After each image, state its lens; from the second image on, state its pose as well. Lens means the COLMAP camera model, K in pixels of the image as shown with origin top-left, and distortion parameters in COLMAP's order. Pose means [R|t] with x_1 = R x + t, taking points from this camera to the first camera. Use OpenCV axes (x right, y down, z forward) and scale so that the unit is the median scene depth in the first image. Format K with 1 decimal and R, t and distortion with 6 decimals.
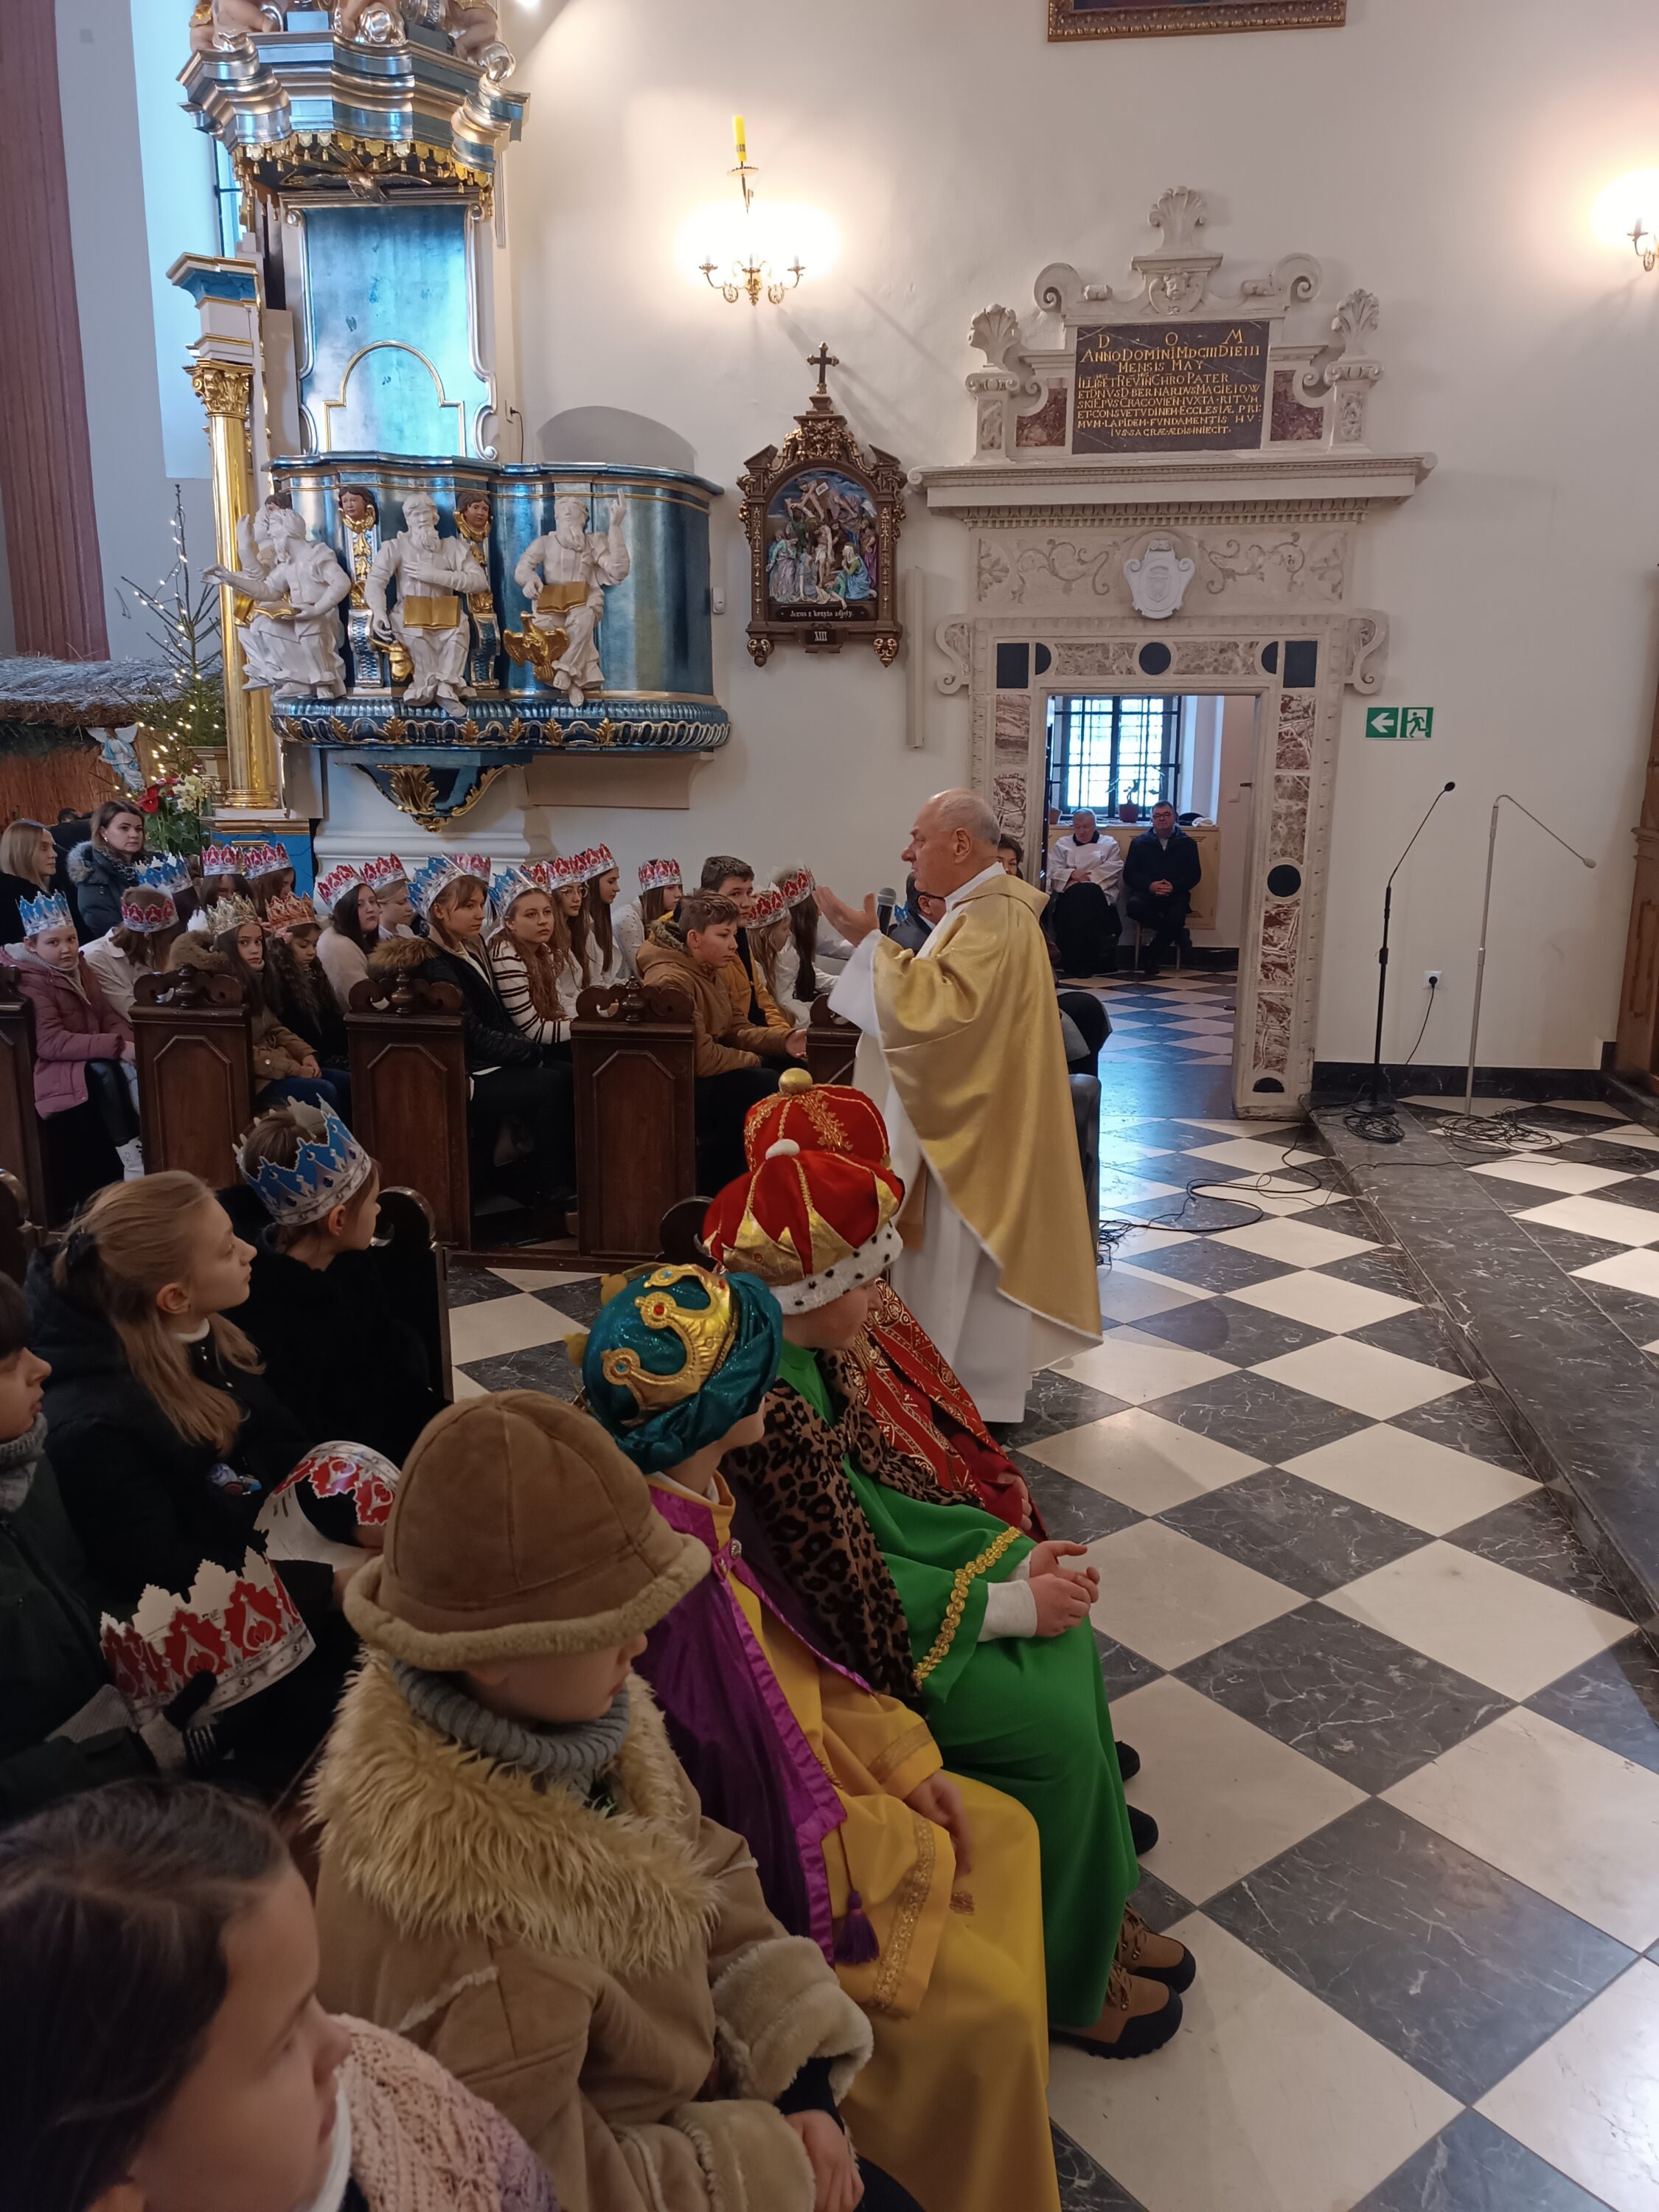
lens RADIAL K [[1587.3, 0, 835.2], [0, 1587.3, 1092.6], [0, 0, 1]] dist [0.042218, -0.037362]
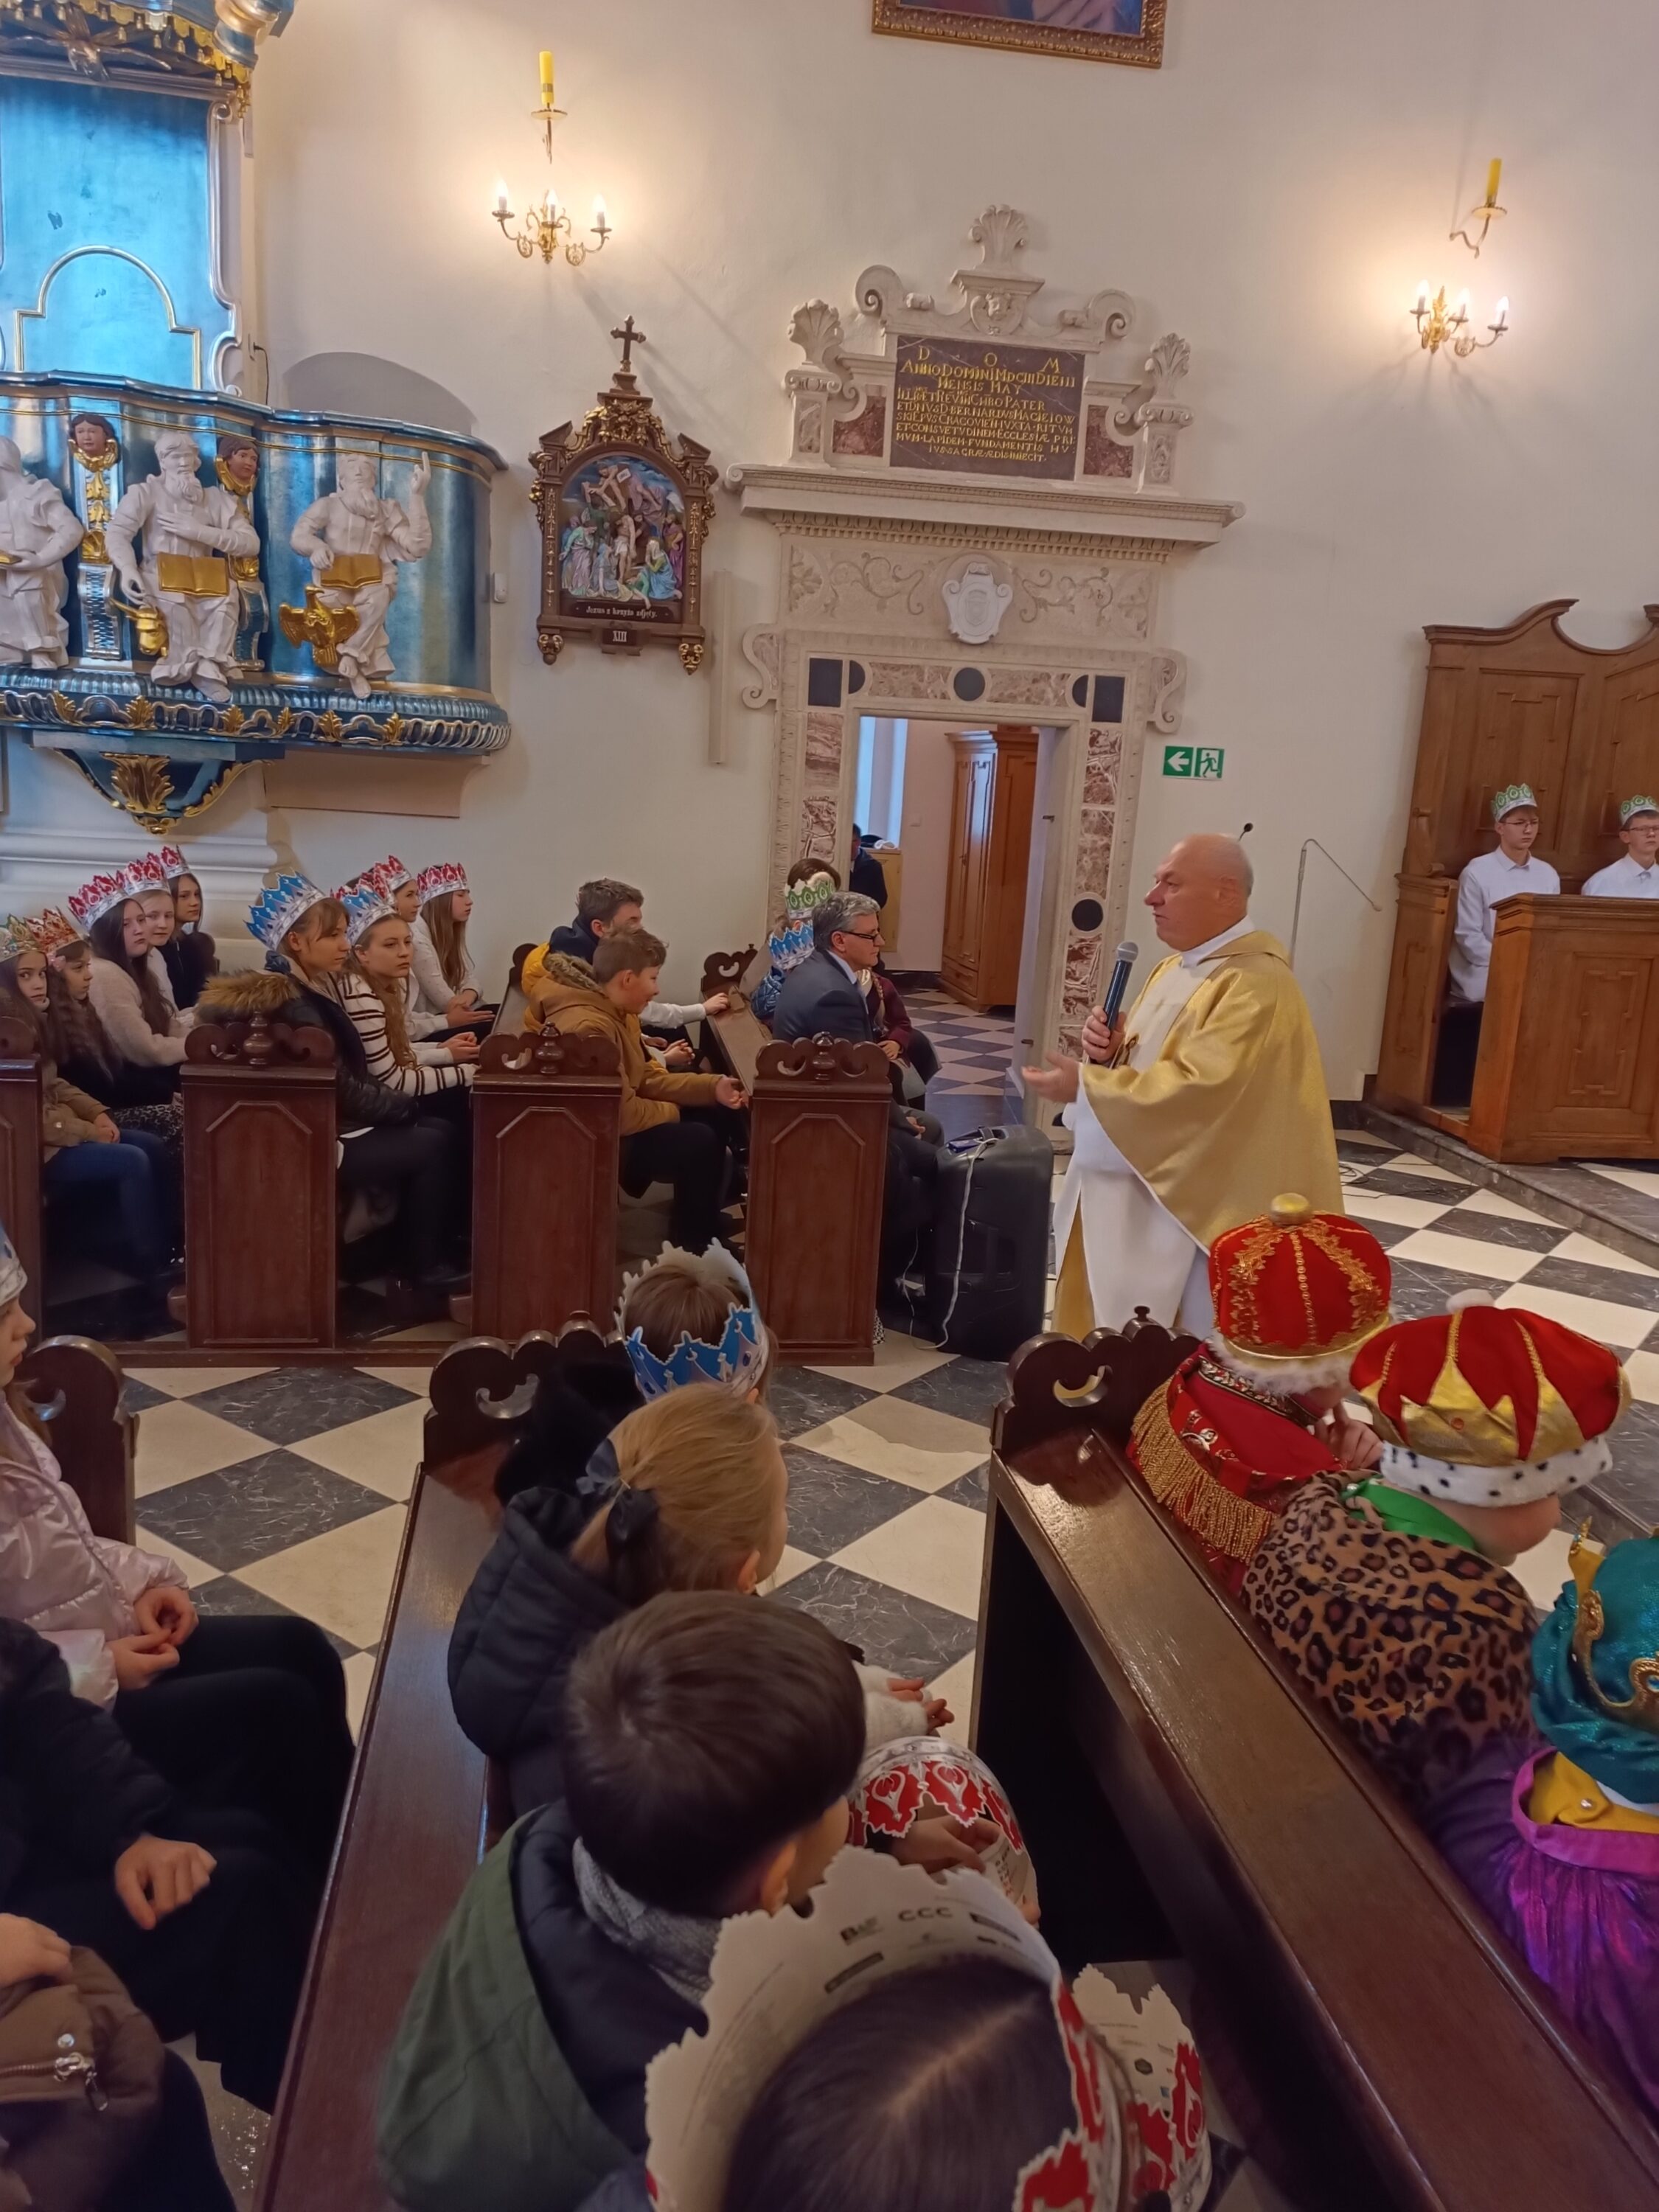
lens RADIAL K [[1604.7, 0, 824.9], [0, 1604.7, 1074.9], [0, 0, 1]] dist [0.055800, -0.049760]
pose [[0.957306, -0.008218, 0.288960, -0.173913], [0.012811, 0.999820, -0.014009, -0.021988], [-0.288792, 0.017112, 0.957239, 0.090851]]
